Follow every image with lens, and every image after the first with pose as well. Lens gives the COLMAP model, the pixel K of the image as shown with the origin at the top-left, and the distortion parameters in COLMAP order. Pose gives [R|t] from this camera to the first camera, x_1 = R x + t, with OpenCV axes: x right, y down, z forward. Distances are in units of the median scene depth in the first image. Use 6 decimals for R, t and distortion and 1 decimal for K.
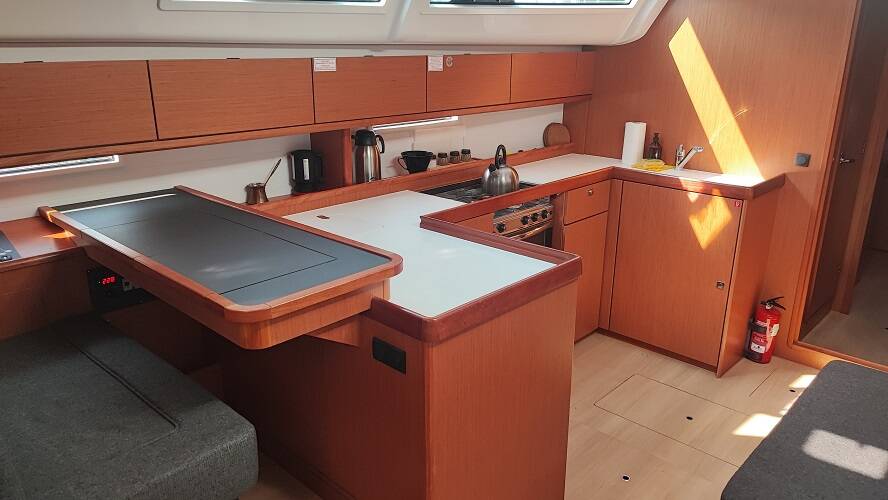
lens RADIAL K [[646.6, 0, 444.0], [0, 646.6, 250.0], [0, 0, 1]] dist [0.004444, -0.000093]
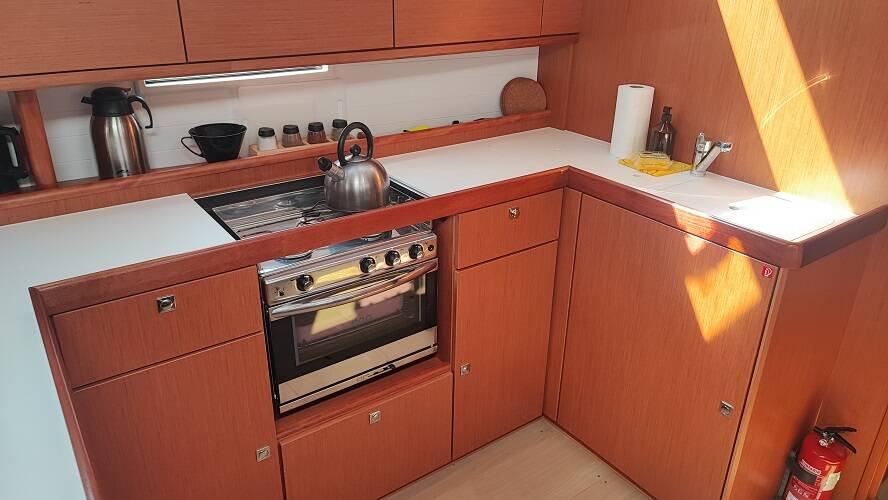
lens RADIAL K [[610.0, 0, 444.0], [0, 610.0, 250.0], [0, 0, 1]] dist [-0.004019, -0.003593]
pose [[0.983451, 0.084217, -0.160409, 0.261612], [-0.065046, 0.990491, 0.121231, -0.121521], [0.169094, -0.108791, 0.979577, 0.477077]]
